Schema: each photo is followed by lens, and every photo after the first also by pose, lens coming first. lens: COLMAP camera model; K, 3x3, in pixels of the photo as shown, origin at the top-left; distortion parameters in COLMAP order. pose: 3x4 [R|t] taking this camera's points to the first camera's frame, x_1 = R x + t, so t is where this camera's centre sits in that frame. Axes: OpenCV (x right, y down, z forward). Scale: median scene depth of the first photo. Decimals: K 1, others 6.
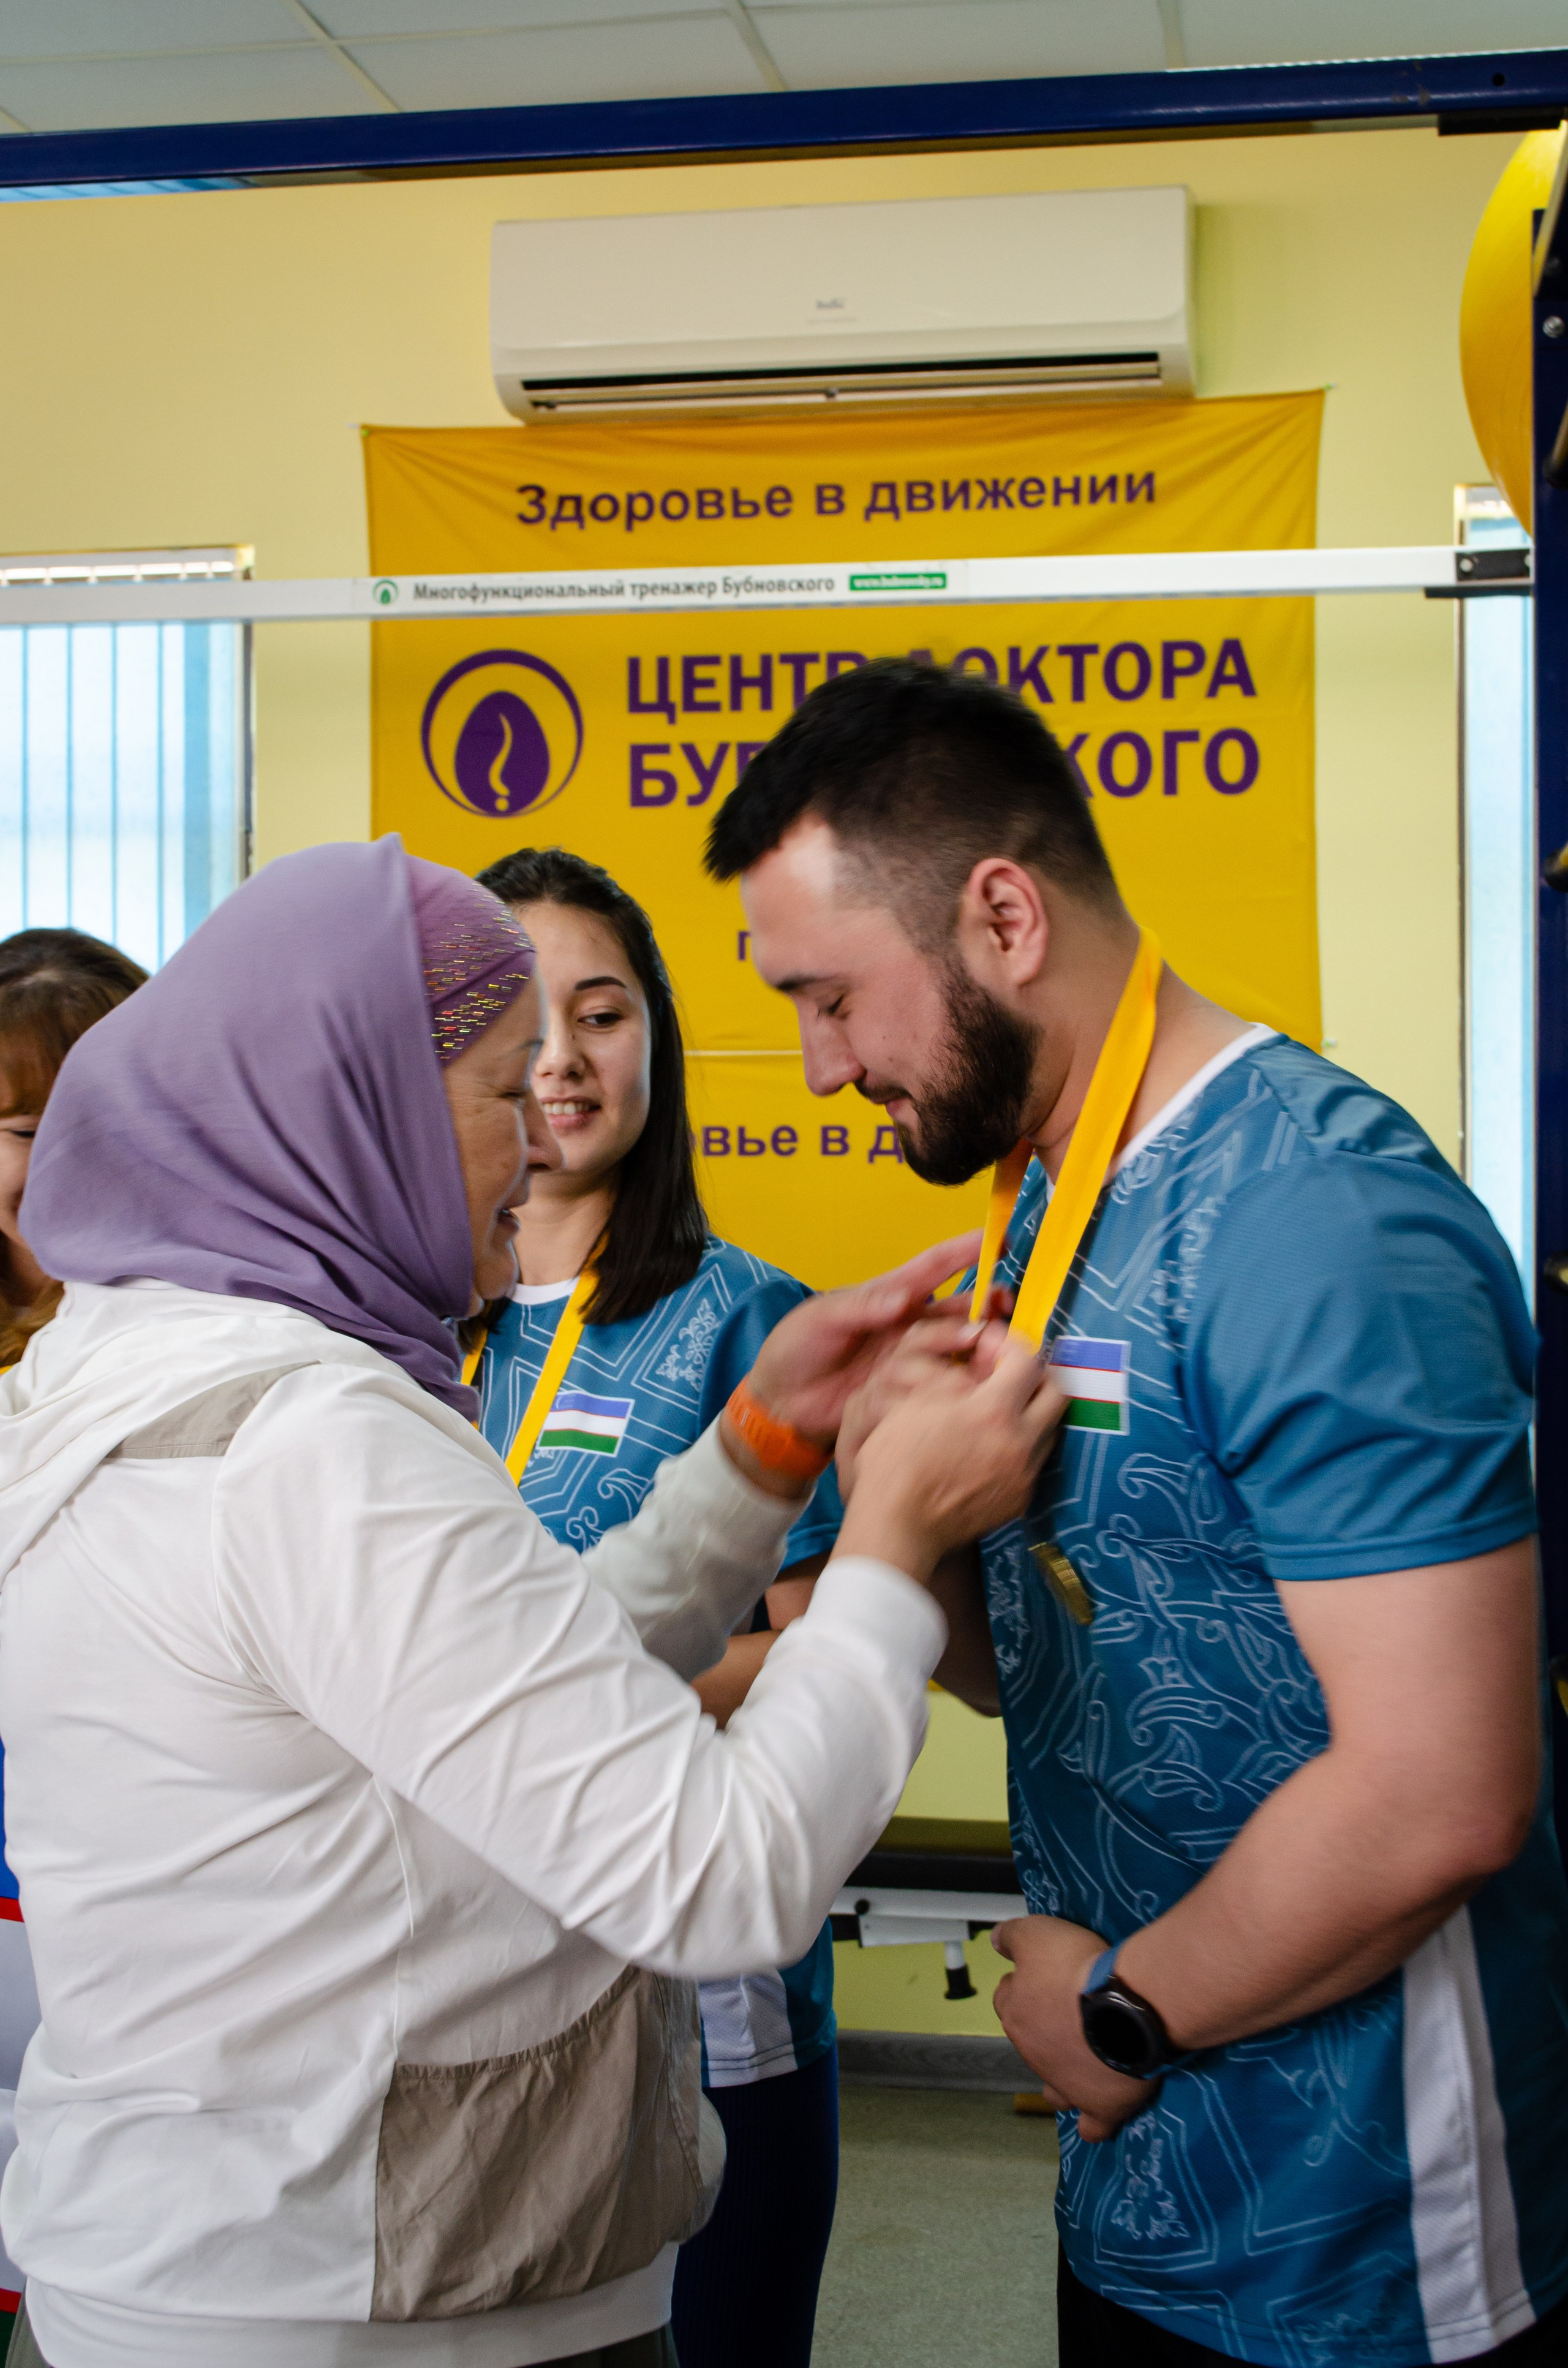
lens RADIAL K [[3589.9, 0, 827.7], [0, 3589.9, 1178.9], [0, 0, 1]] dist [0.029879, 0.000000]
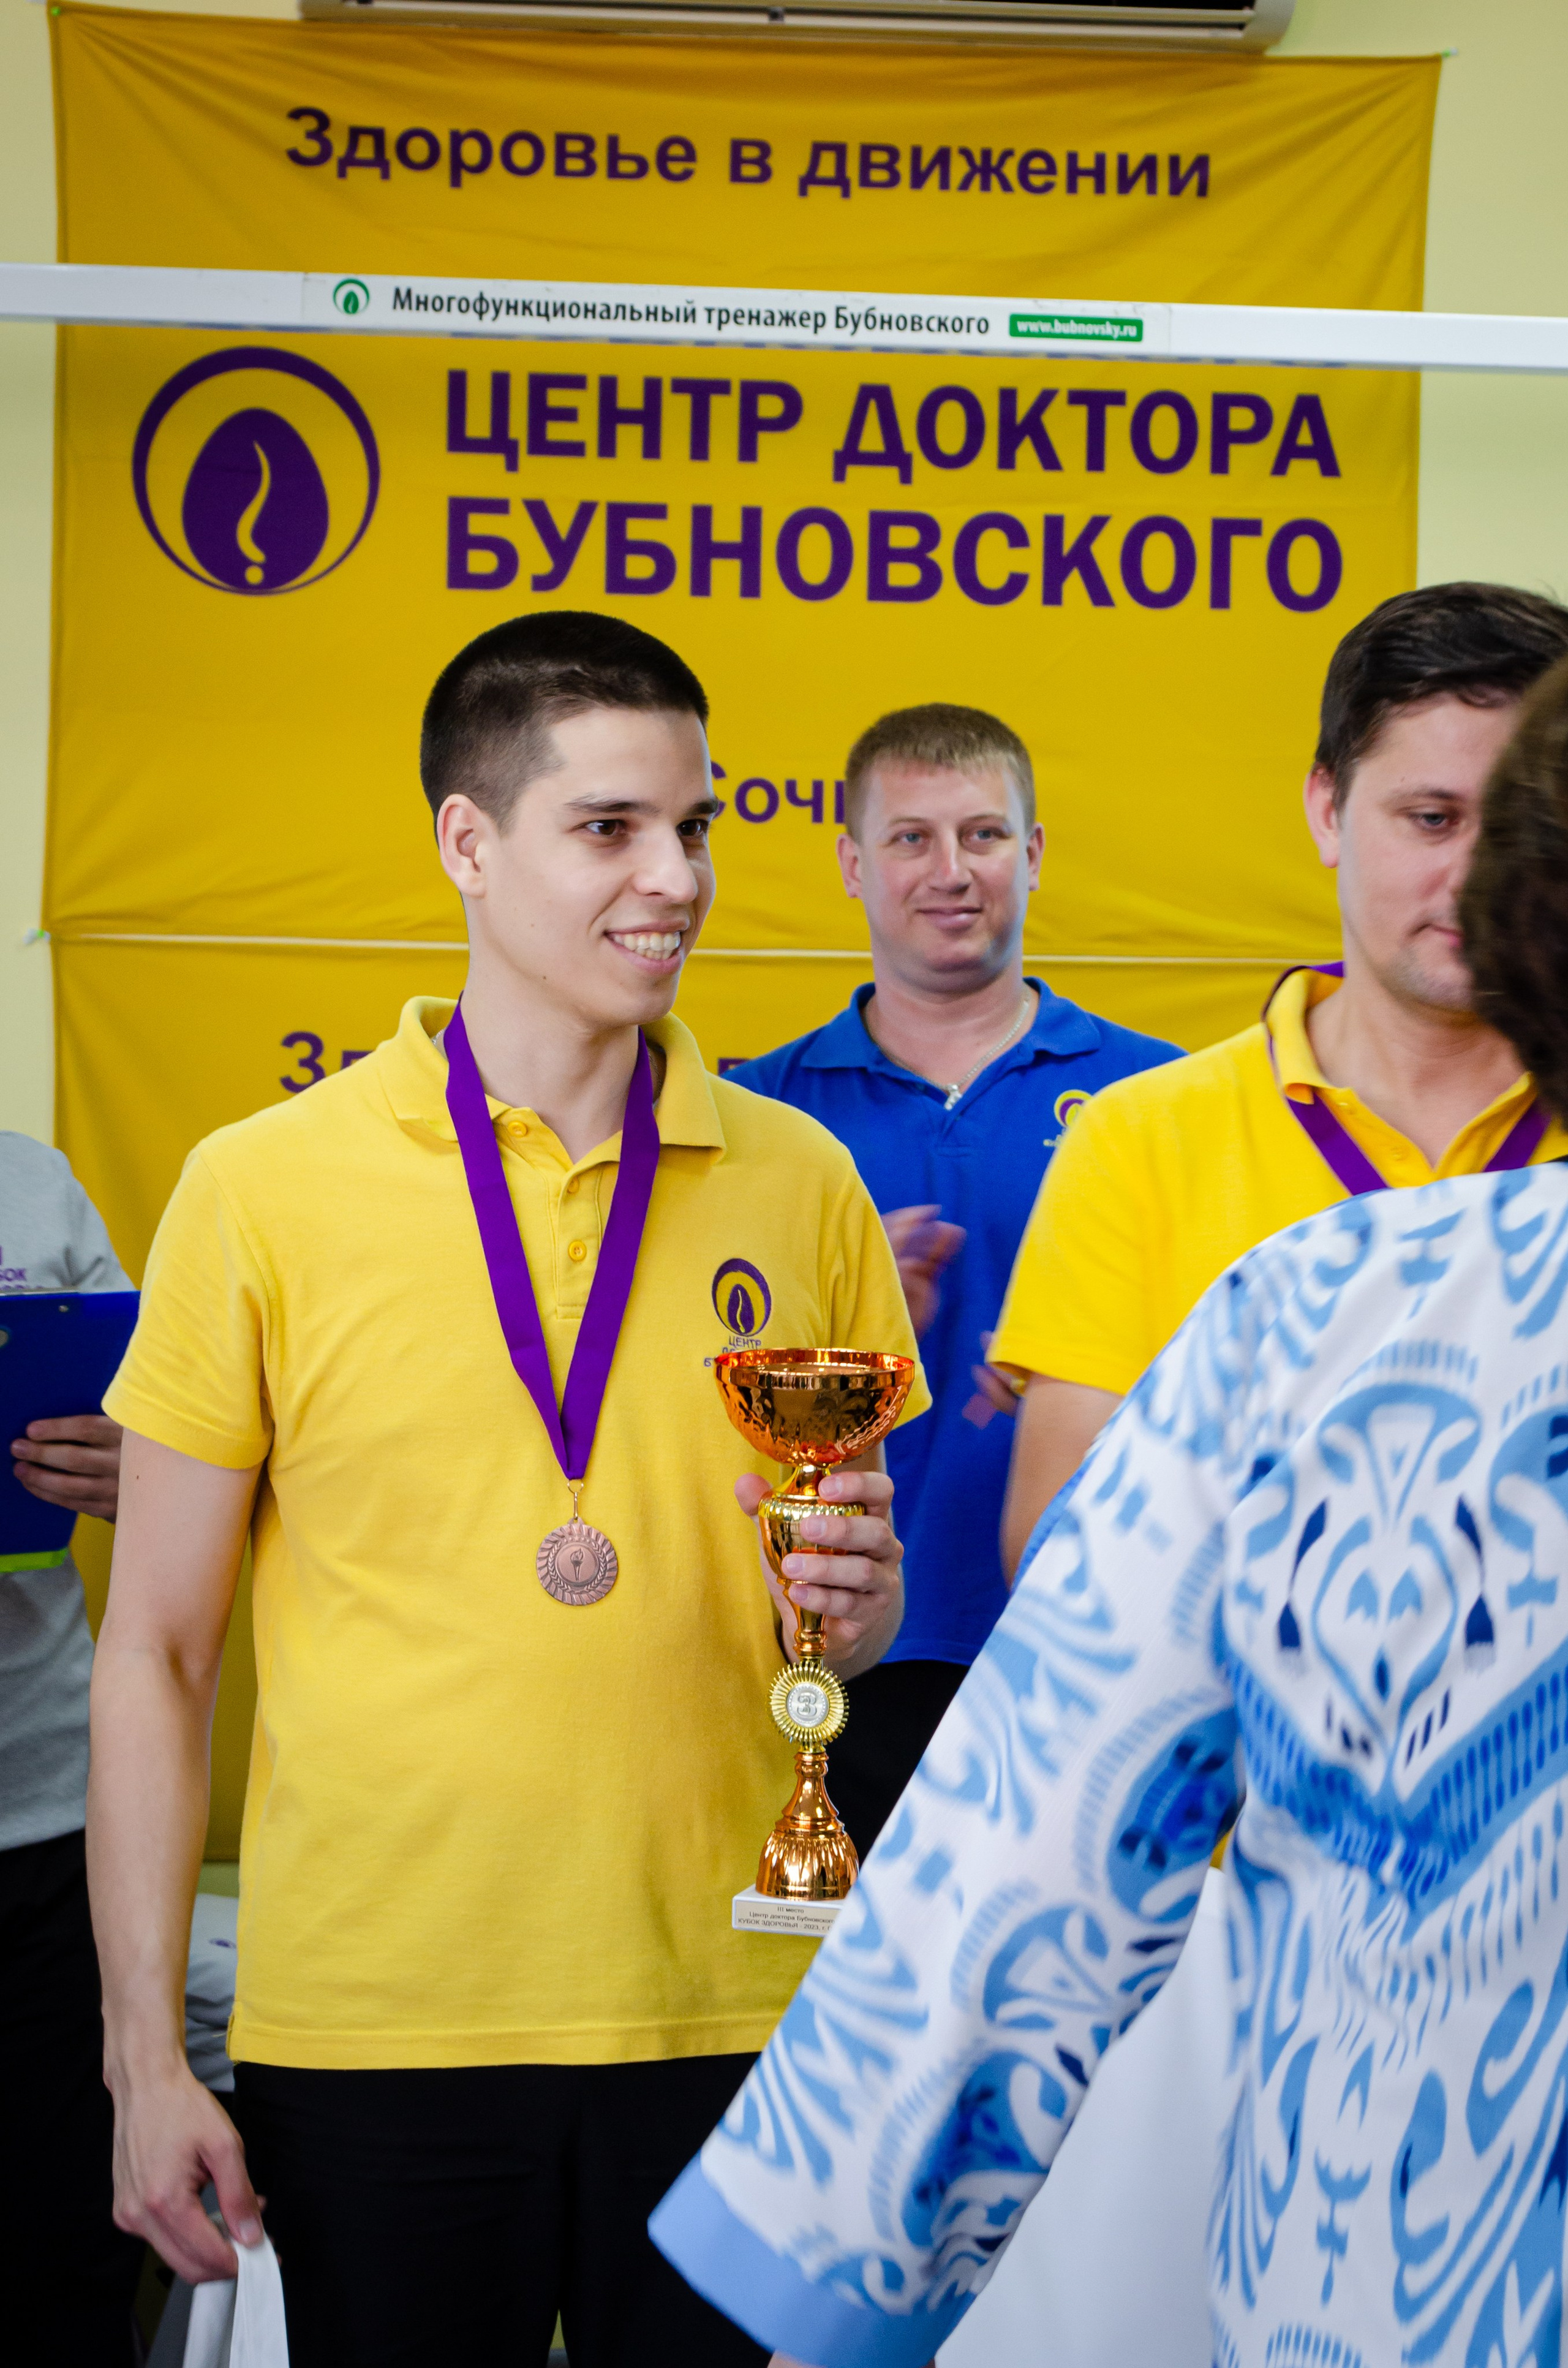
lens RADIAL K [[6226.1, 0, 805.6], [0, 6226.1, 1185.3], [0, 0, 1]] dist [0.045037, 0.000000]
pose [[0.960129, 0.016161, 0.279091, -0.323607], [-0.021224, 0.999660, 0.015126, -0.008806], [-0.278752, -0.020447, 0.960146, -0.169404]]
